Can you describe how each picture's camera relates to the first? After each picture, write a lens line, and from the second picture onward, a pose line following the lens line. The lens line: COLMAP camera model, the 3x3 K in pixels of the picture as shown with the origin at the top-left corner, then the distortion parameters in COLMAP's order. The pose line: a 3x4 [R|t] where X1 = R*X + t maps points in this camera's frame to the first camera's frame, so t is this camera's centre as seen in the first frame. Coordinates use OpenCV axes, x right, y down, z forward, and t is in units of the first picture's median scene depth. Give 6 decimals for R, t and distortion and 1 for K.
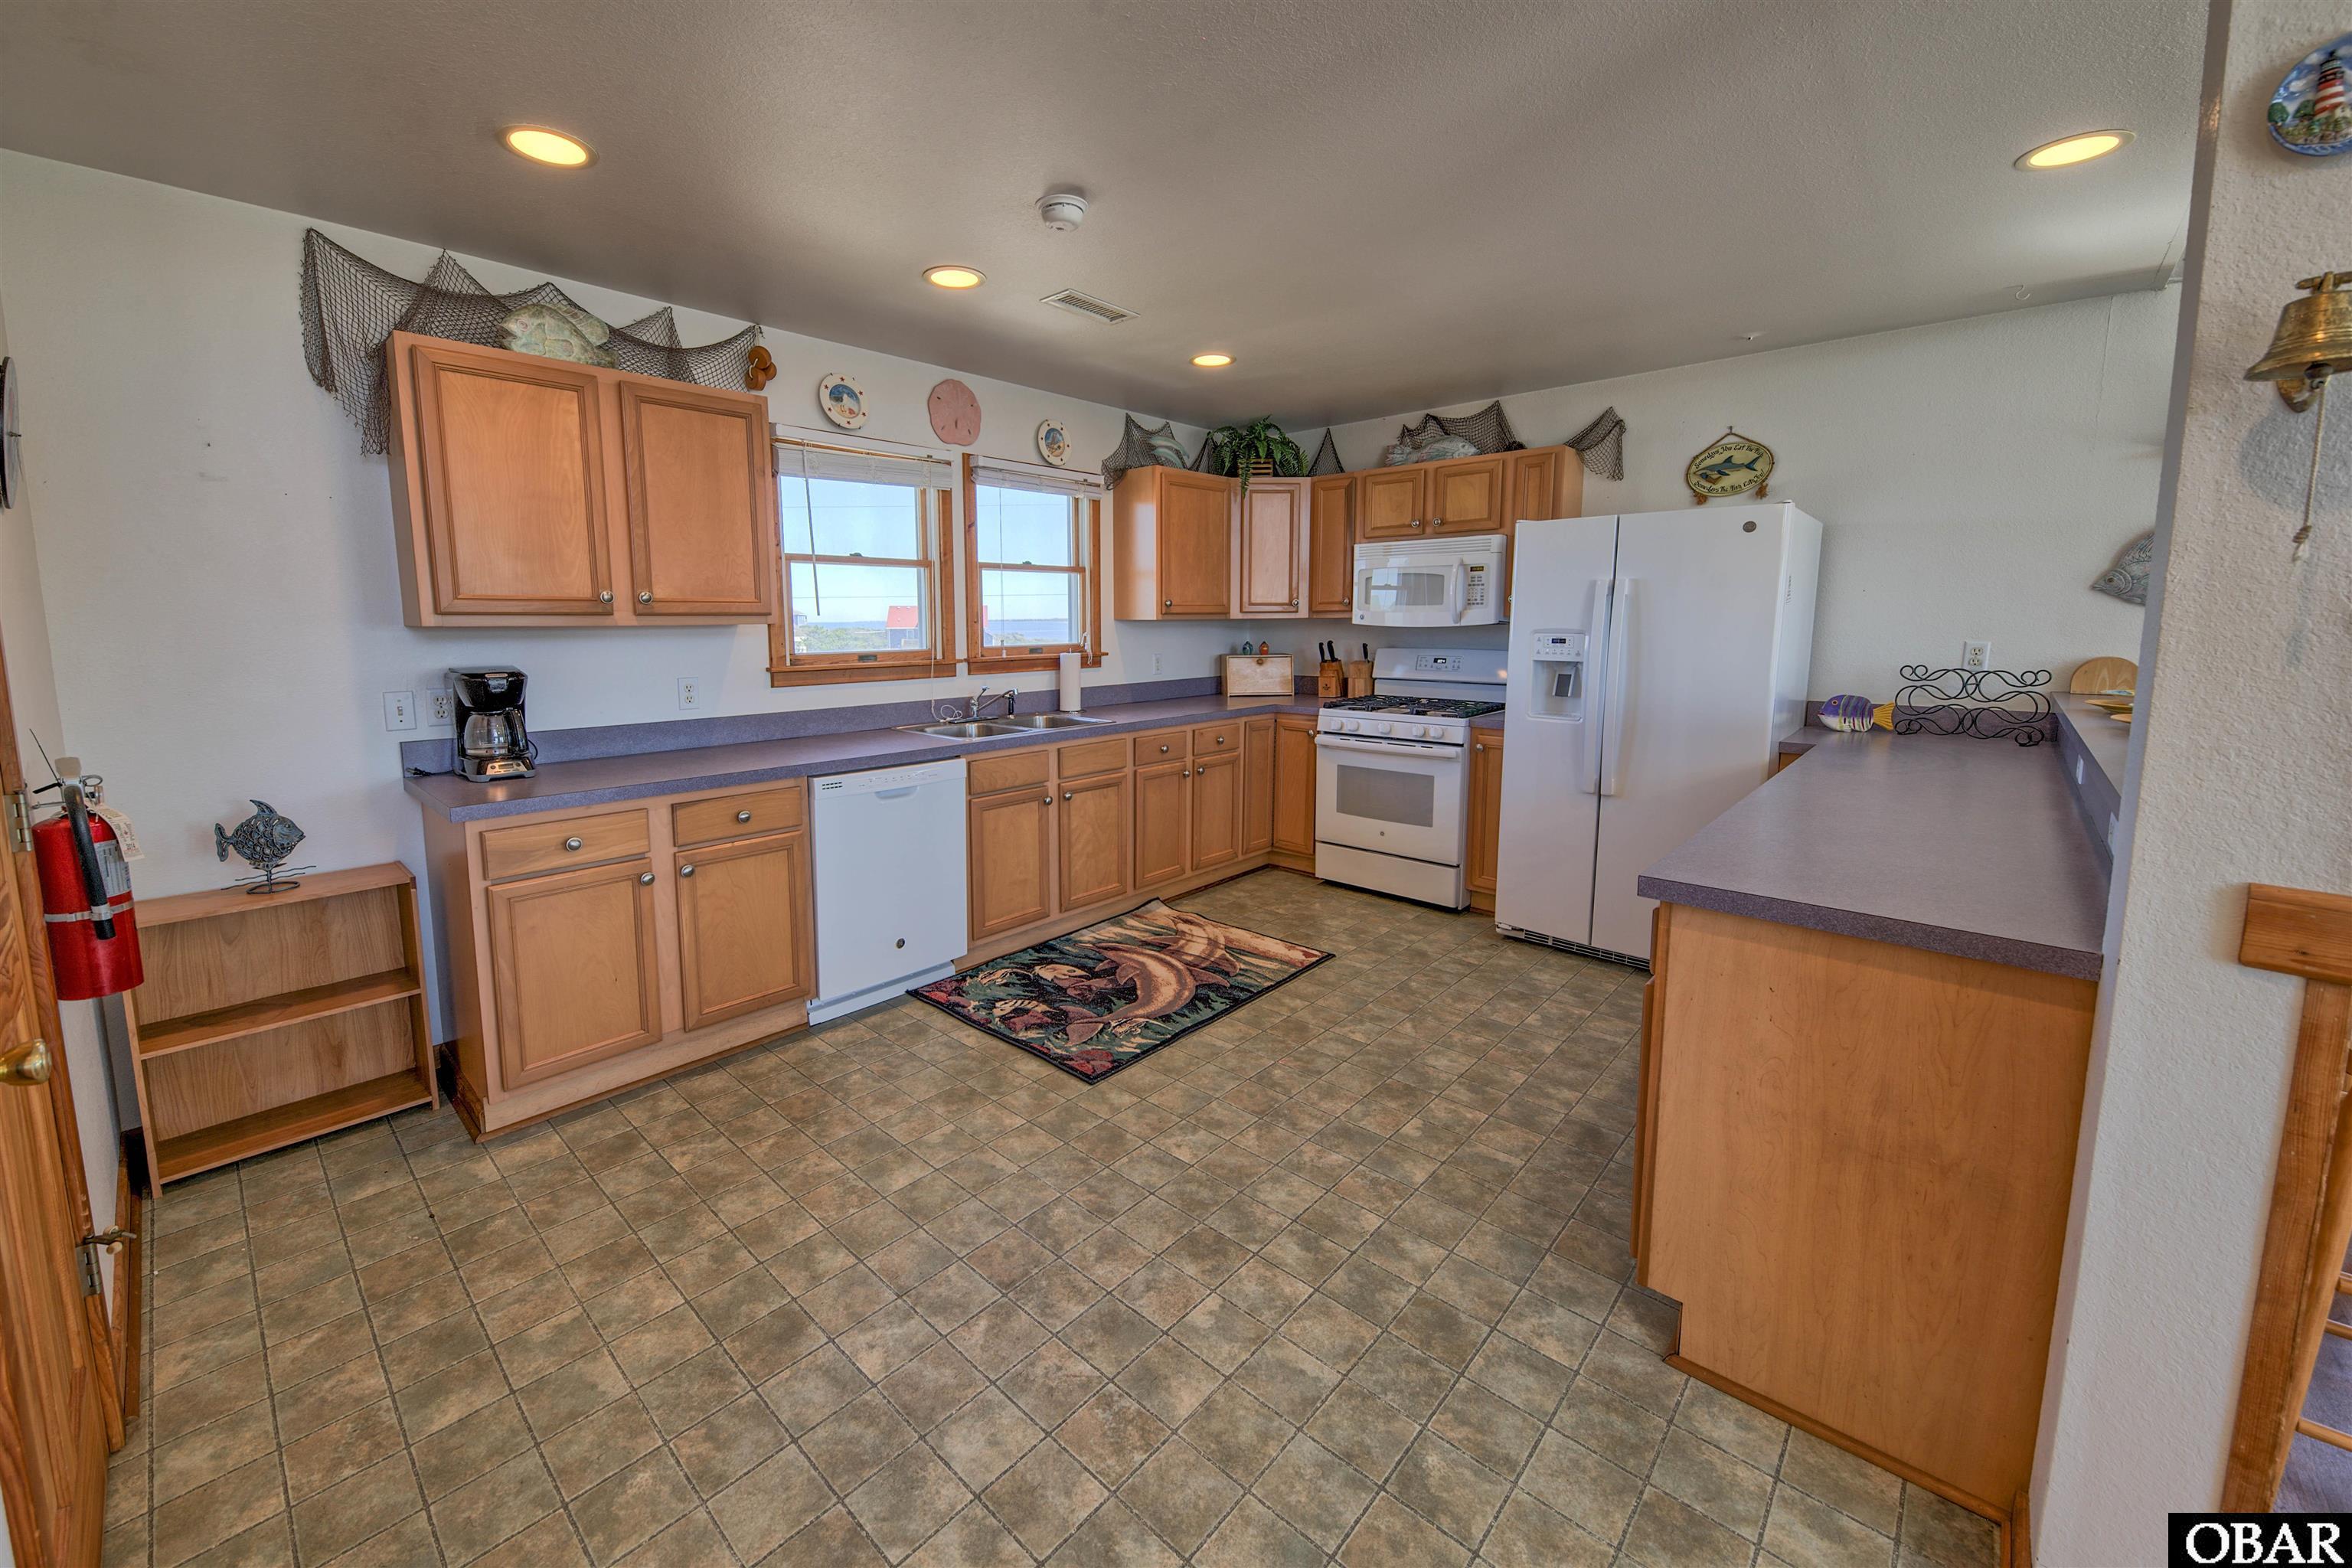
lens RADIAL K [[900.0, 0, 1135.9], [0, 900.0, 725.6], [0, 0, 1]] dist [-0.001955, -0.000502]
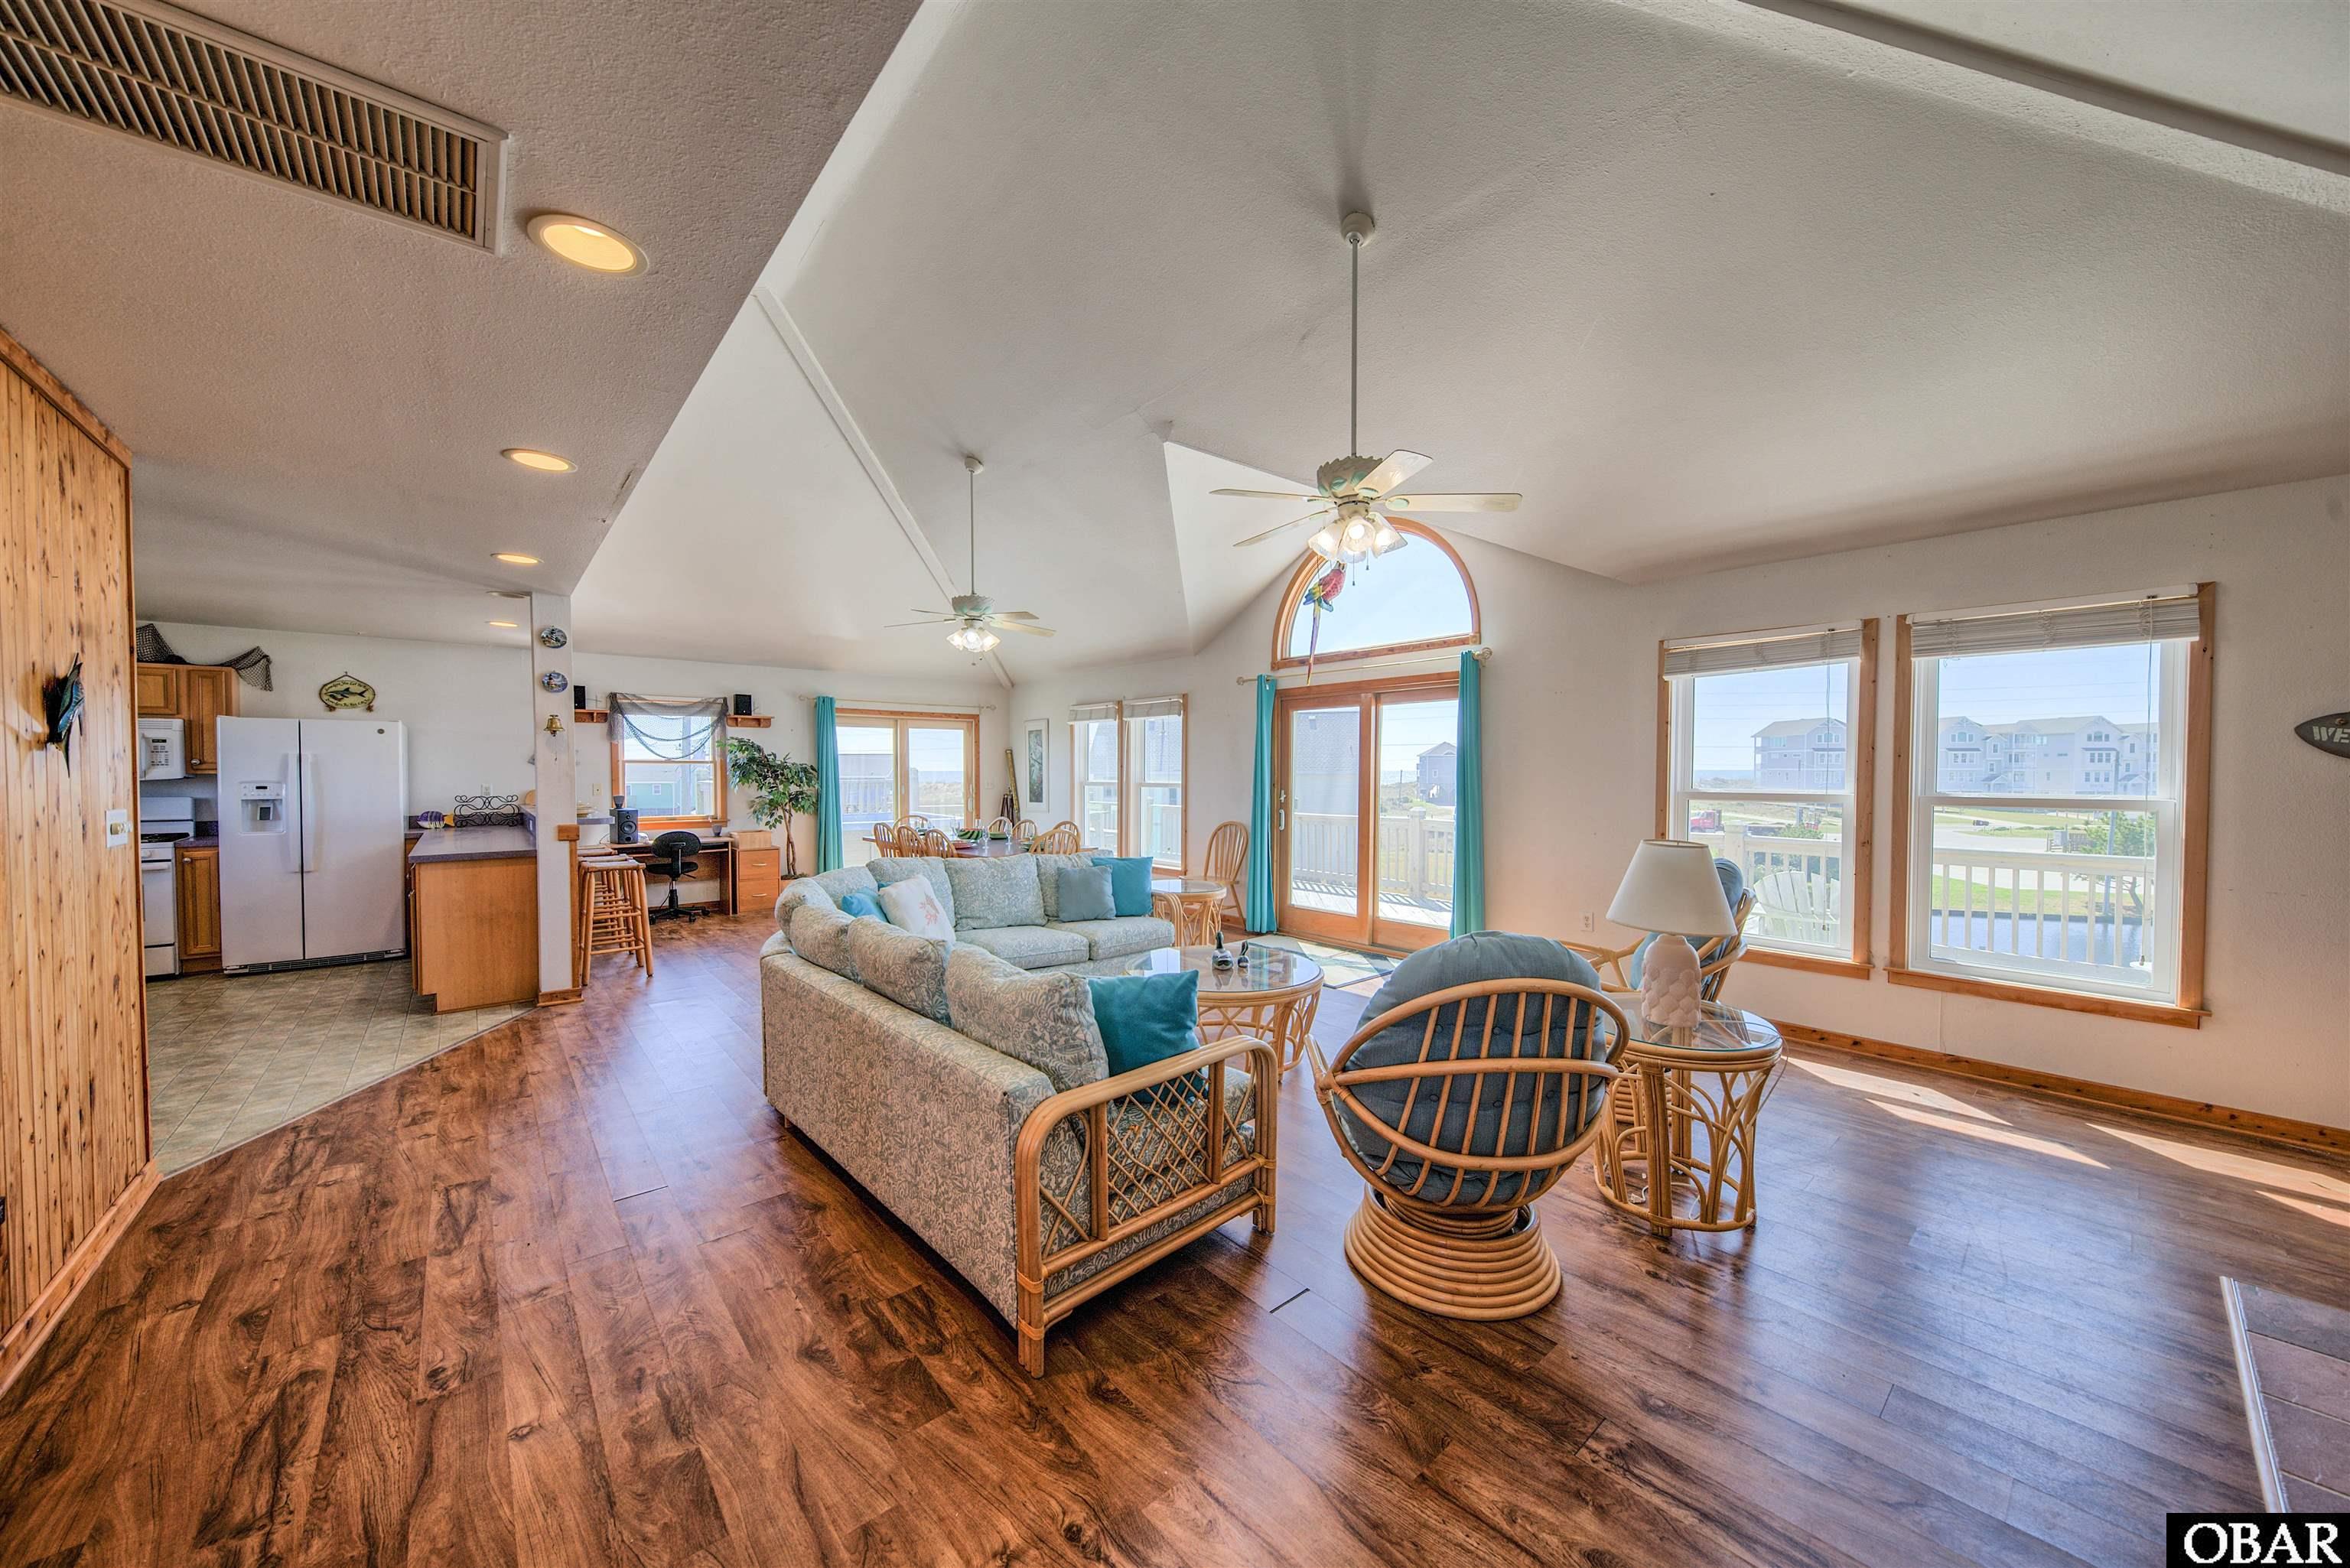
lens RADIAL K [[838.6, 0, 1170.9], [0, 838.6, 786.0], [0, 0, 1]] dist [-0.001957, -0.000197]
pose [[0.109735, -0.011746, 0.993892, -0.906538], [0.121484, 0.992592, -0.001683, 0.114466], [-0.986509, 0.120927, 0.110349, -0.872478]]
